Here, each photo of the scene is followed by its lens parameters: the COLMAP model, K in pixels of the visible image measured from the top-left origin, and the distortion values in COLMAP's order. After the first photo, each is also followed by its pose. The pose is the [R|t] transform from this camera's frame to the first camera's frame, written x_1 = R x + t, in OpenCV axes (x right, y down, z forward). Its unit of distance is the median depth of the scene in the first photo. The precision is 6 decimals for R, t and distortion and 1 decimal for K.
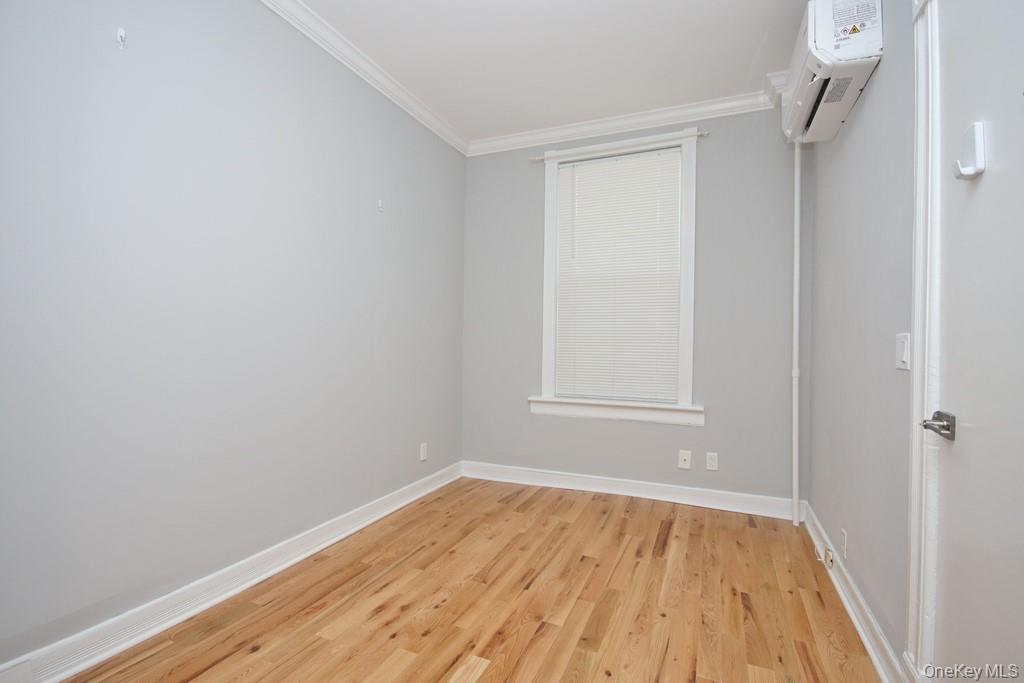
lens RADIAL K [[474.7, 0, 510.8], [0, 474.7, 340.1], [0, 0, 1]] dist [0.000574, -0.001149]
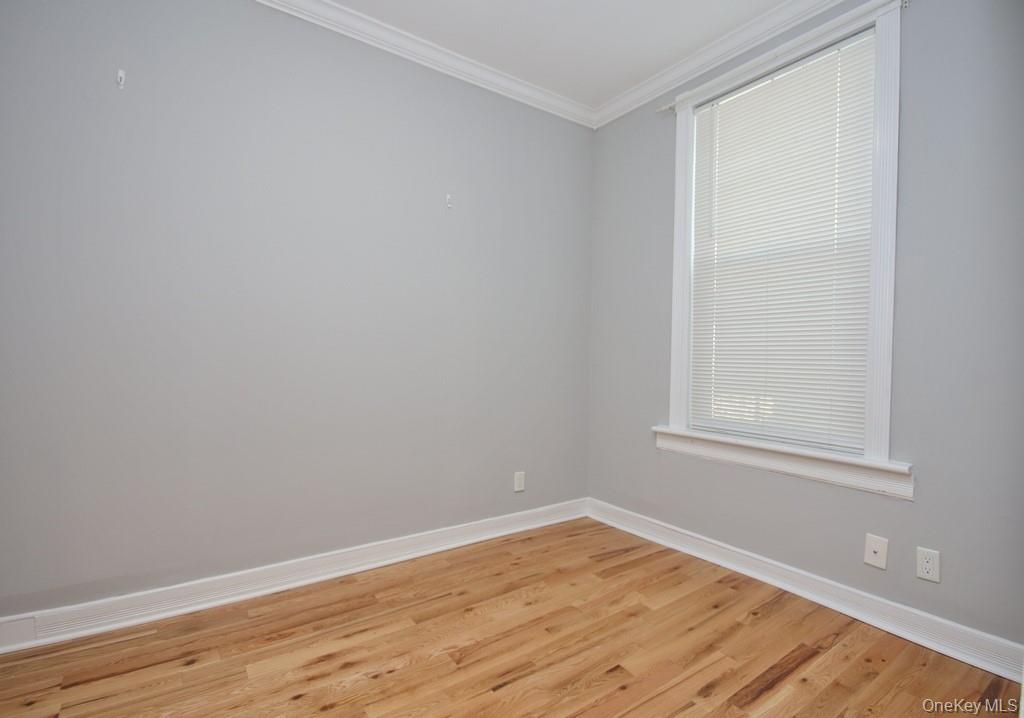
lens RADIAL K [[498.4, 0, 515.5], [0, 498.4, 359.3], [0, 0, 1]] dist [0.000219, -0.003038]
pose [[0.862331, 0.003977, -0.506330, 0.347310], [0.000702, 0.999959, 0.009050, 0.007059], [0.506345, -0.008160, 0.862293, 0.280034]]
